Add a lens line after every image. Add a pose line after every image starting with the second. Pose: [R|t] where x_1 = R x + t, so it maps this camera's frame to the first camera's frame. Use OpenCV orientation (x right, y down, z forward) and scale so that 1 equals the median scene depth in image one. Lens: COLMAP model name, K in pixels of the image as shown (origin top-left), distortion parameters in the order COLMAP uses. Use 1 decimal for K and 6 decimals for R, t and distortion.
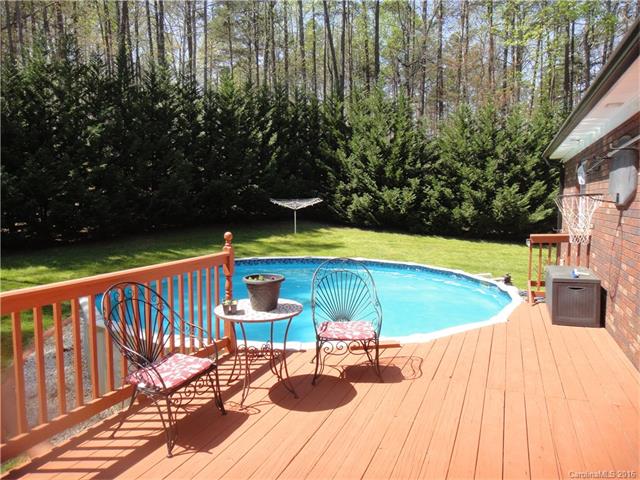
lens RADIAL K [[449.5, 0, 320.0], [0, 449.5, 240.0], [0, 0, 1]] dist [-0.004750, -0.001838]
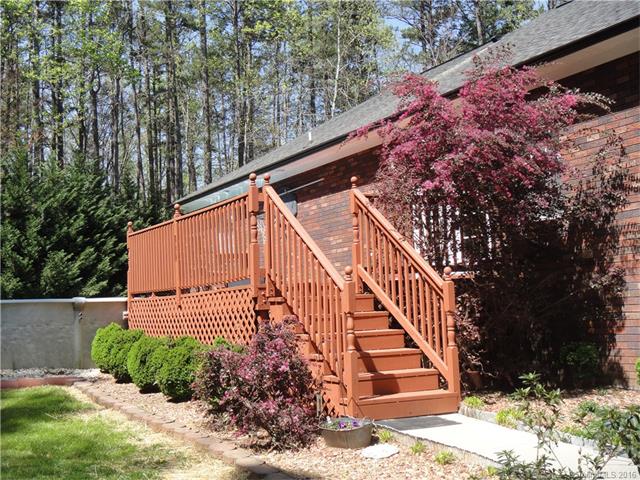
lens RADIAL K [[890.4, 0, 320.0], [0, 890.4, 240.0], [0, 0, 1]] dist [0.016671, 0.032803]
pose [[0.641957, 0.053602, 0.764865, -0.477663], [0.091656, 0.985036, -0.145959, 0.128532], [-0.761243, 0.163804, 0.627437, -0.338184]]
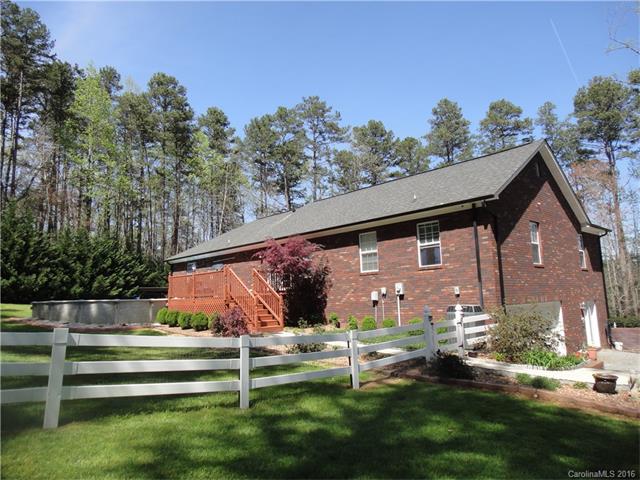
lens RADIAL K [[449.5, 0, 320.0], [0, 449.5, 240.0], [0, 0, 1]] dist [-0.004750, -0.001838]
pose [[0.417628, 0.114989, 0.901313, -0.825482], [0.104011, 0.979389, -0.173144, 0.139602], [-0.902646, 0.166056, 0.397060, -0.516968]]
